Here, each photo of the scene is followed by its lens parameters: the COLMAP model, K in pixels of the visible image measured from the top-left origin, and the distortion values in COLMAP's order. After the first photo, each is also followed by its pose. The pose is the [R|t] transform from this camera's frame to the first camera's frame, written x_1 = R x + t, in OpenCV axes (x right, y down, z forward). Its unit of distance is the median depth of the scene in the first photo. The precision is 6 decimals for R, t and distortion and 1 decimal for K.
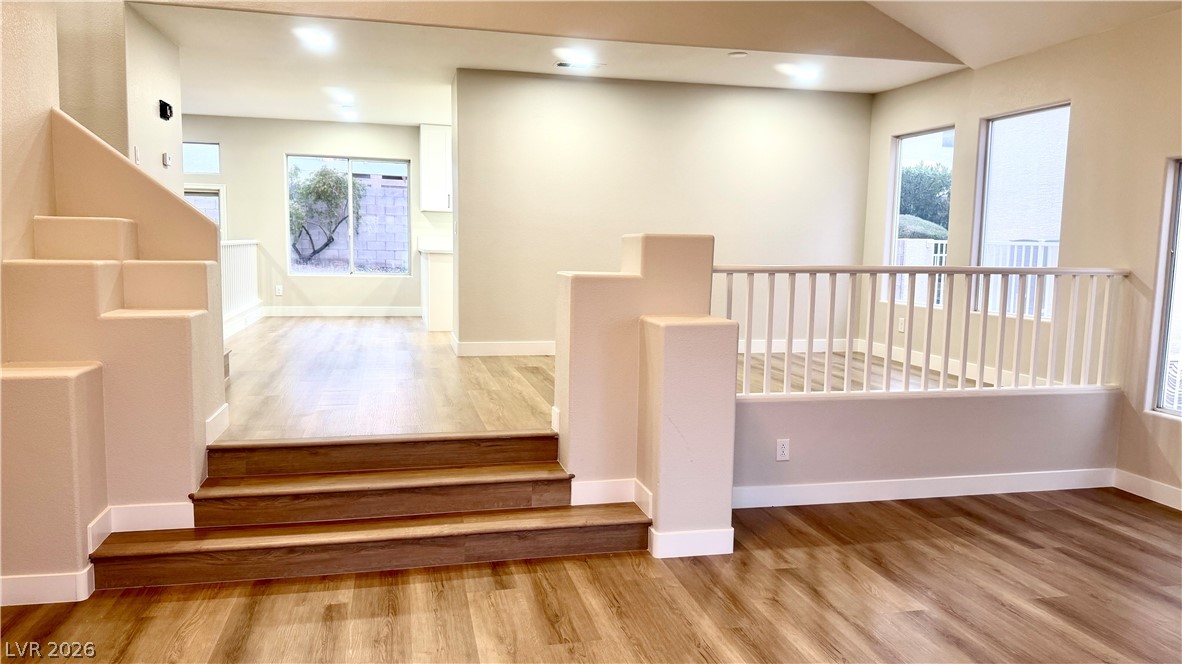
lens RADIAL K [[823.9, 0, 591.0], [0, 823.9, 332.0], [0, 0, 1]] dist [0.088843, -0.130168]
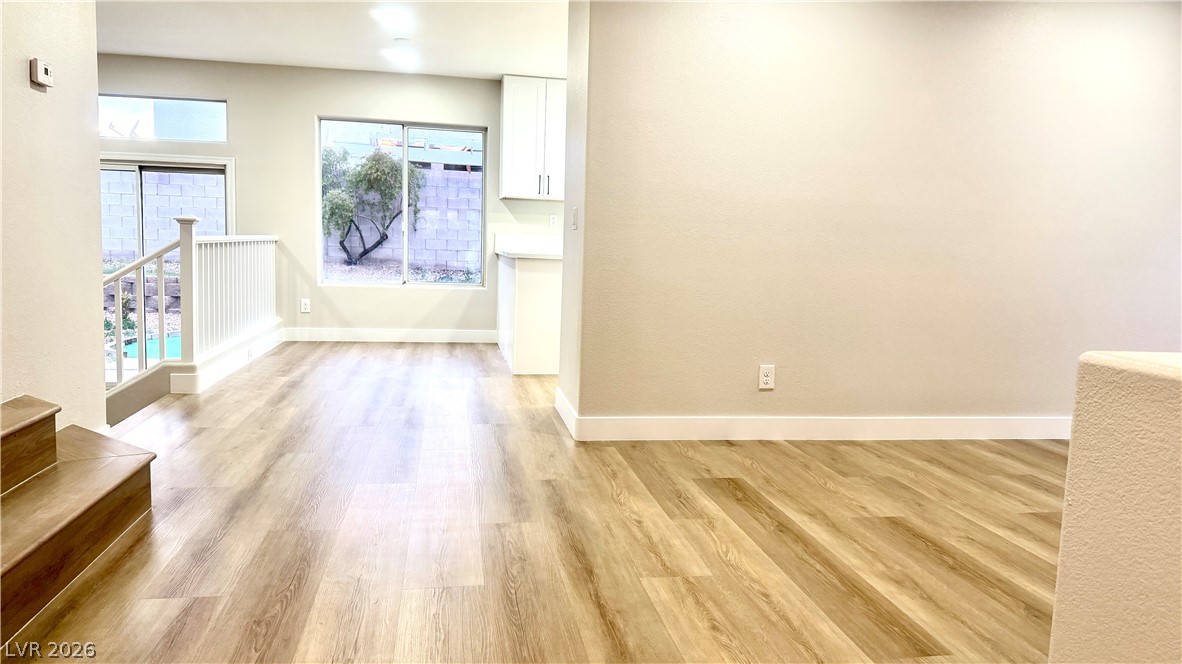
lens RADIAL K [[823.9, 0, 591.0], [0, 823.9, 332.0], [0, 0, 1]] dist [0.088843, -0.130168]
pose [[0.997721, 0.020448, -0.064303, -0.163828], [-0.020471, 0.999790, 0.000300, -0.066227], [0.064295, 0.001017, 0.997930, 0.602806]]
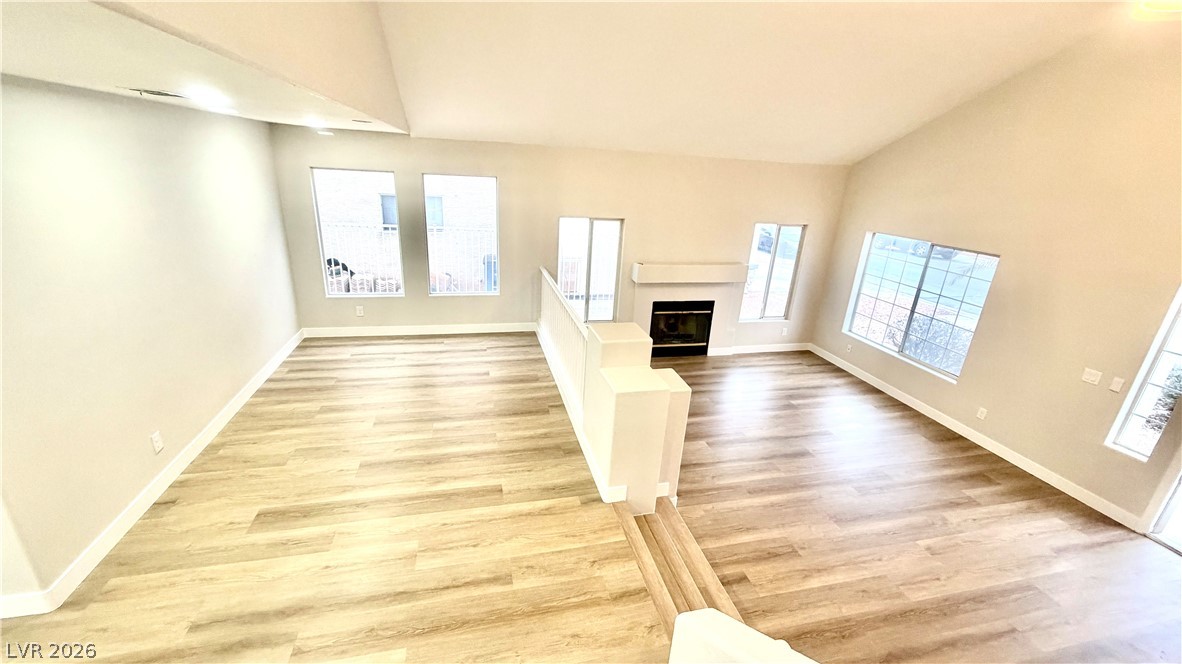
lens RADIAL K [[470.1, 0, 590.1], [0, 470.1, 333.2], [0, 0, 1]] dist [-0.002113, 0.000332]
pose [[-0.004178, -0.351256, 0.936270, -0.552951], [0.051898, 0.934940, 0.350988, -0.334889], [-0.998644, 0.050057, 0.014323, 0.876075]]
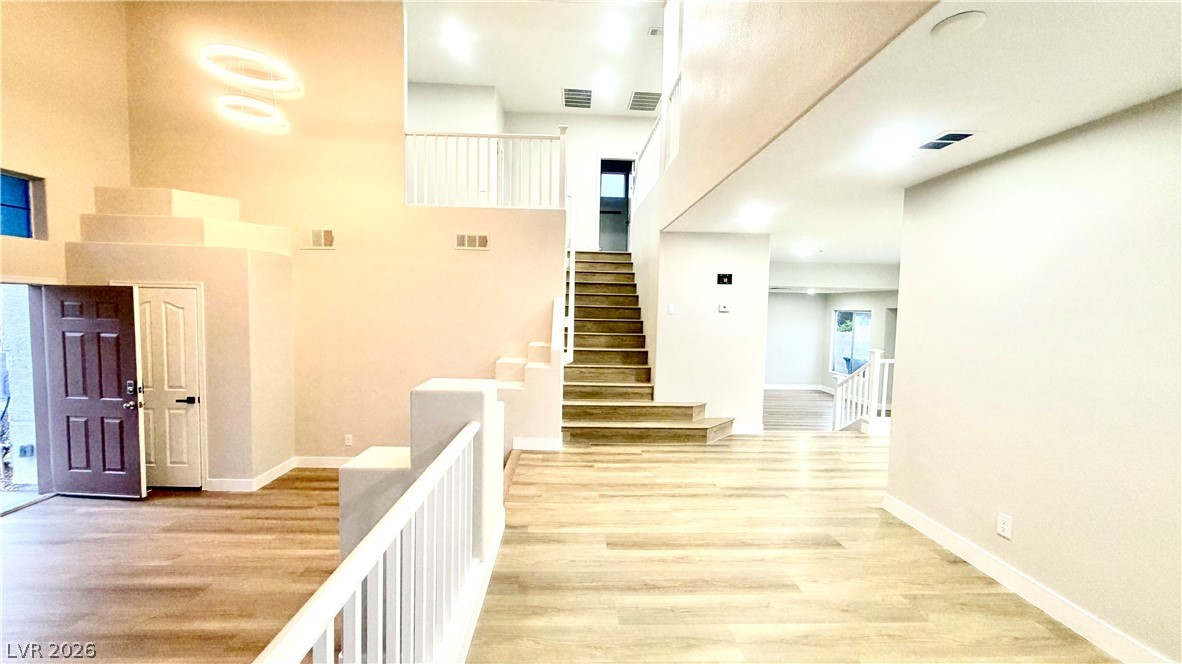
lens RADIAL K [[470.1, 0, 590.1], [0, 470.1, 333.2], [0, 0, 1]] dist [-0.002113, 0.000332]
pose [[-0.189877, 0.028456, -0.981395, 0.542702], [-0.132141, 0.989744, 0.054264, -0.199989], [0.972875, 0.139986, -0.184169, 1.066810]]
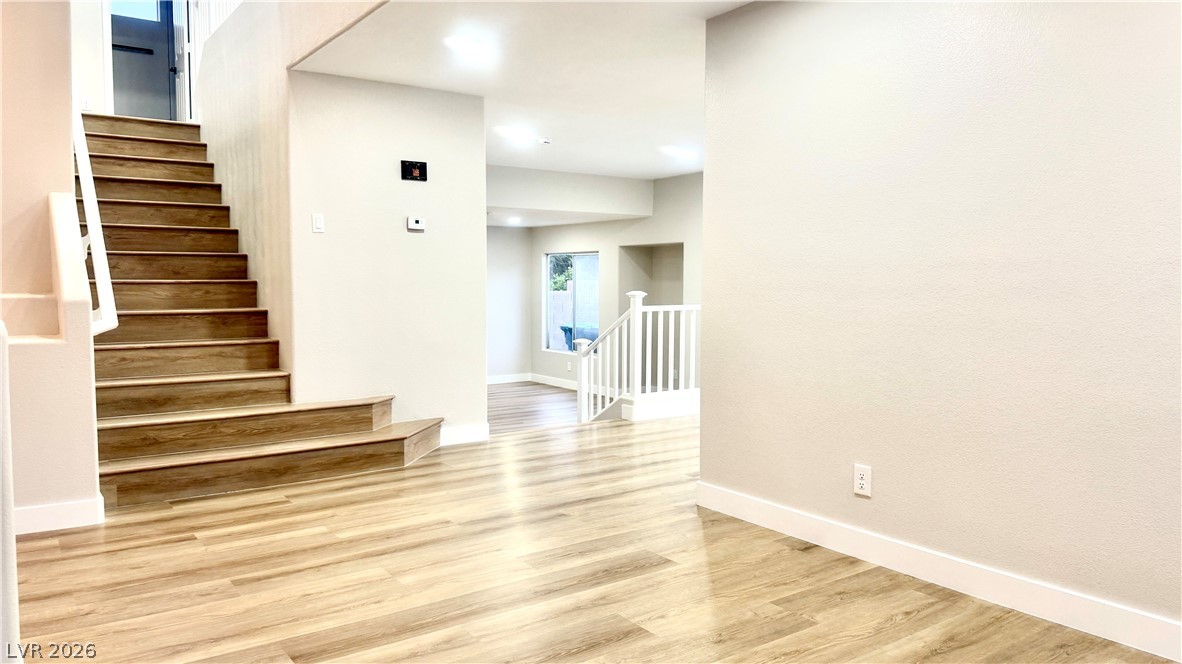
lens RADIAL K [[823.9, 0, 591.0], [0, 823.9, 332.0], [0, 0, 1]] dist [0.088843, -0.130168]
pose [[0.375806, 0.040416, -0.925817, 0.494826], [-0.095590, 0.995410, 0.004652, -0.125584], [0.921755, 0.086751, 0.377944, 0.975628]]
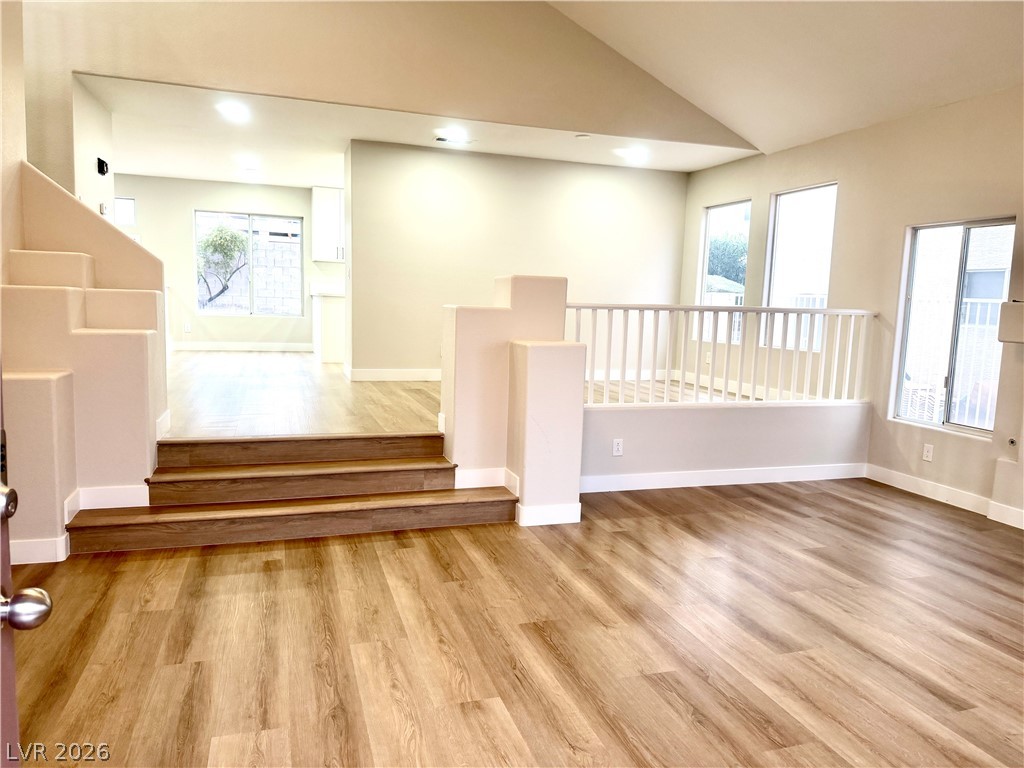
lens RADIAL K [[712.2, 0, 514.6], [0, 712.2, 385.9], [0, 0, 1]] dist [0.085937, -0.116211]
pose [[0.995959, 0.003202, 0.089749, -0.025141], [-0.004519, 0.999885, 0.014484, 0.028820], [-0.089692, -0.014831, 0.995859, -0.078555]]
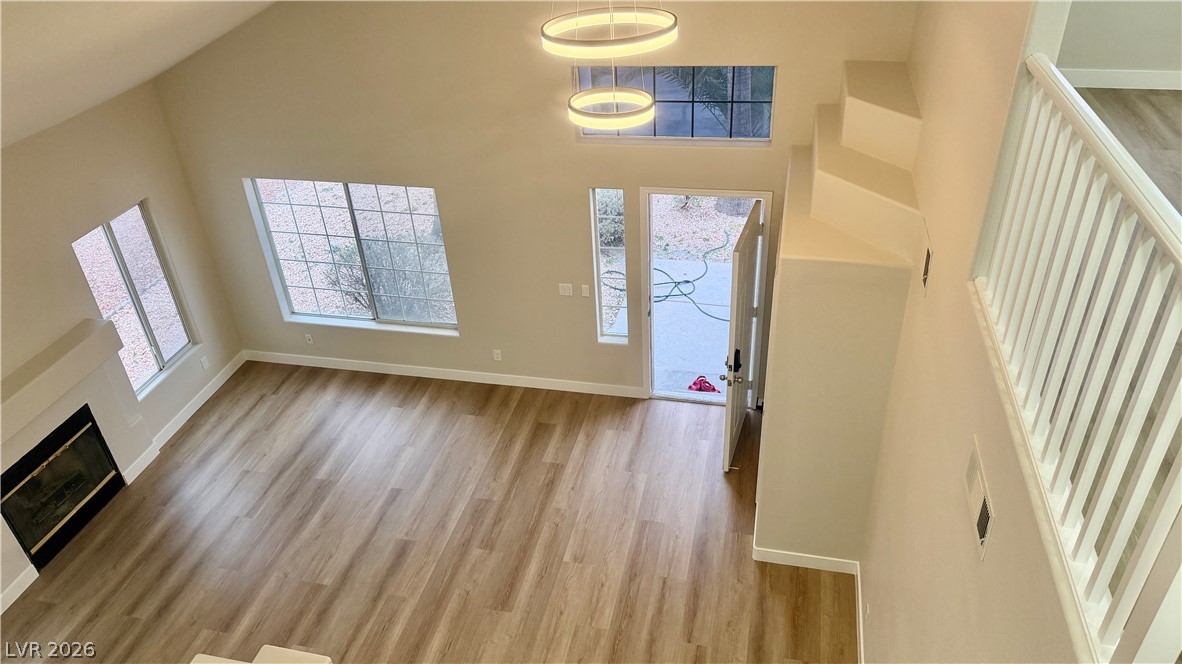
lens RADIAL K [[823.9, 0, 591.0], [0, 823.9, 332.0], [0, 0, 1]] dist [0.088843, -0.130168]
pose [[-0.895605, -0.219862, 0.386721, -0.416785], [0.079589, 0.776108, 0.625558, -0.755248], [-0.437673, 0.591031, -0.677587, 0.998607]]
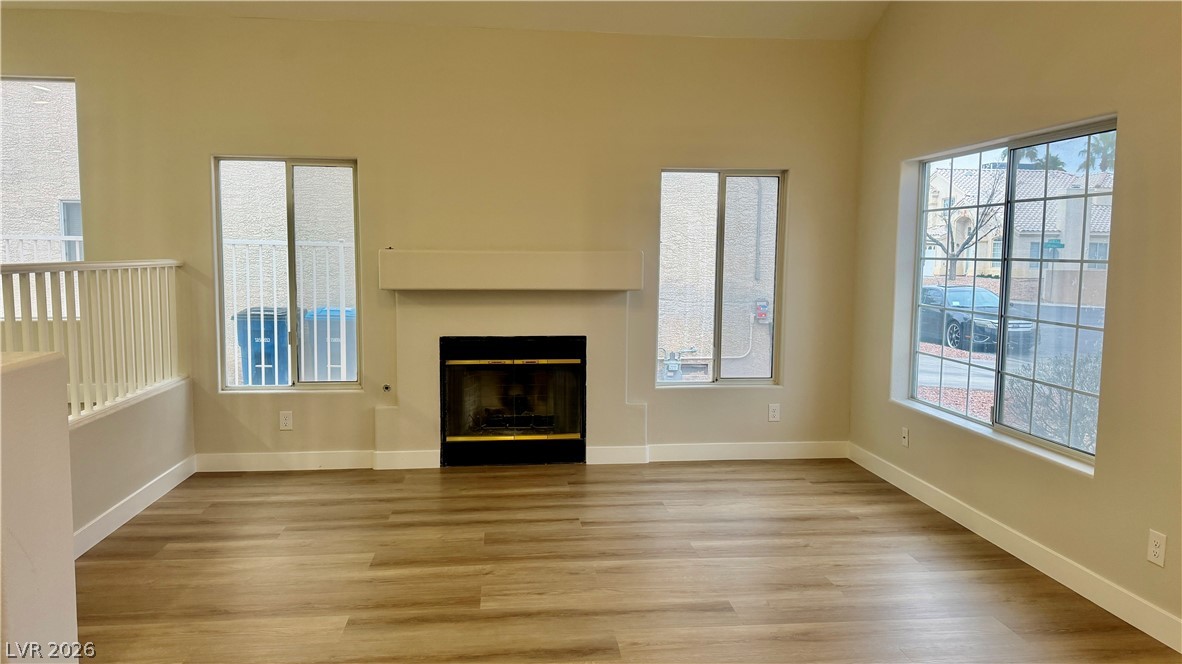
lens RADIAL K [[823.9, 0, 591.0], [0, 823.9, 332.0], [0, 0, 1]] dist [0.088843, -0.130168]
pose [[0.119933, -0.112479, 0.986390, -0.318233], [0.099879, 0.989887, 0.100734, -0.040950], [-0.987745, 0.086438, 0.129954, 0.383257]]
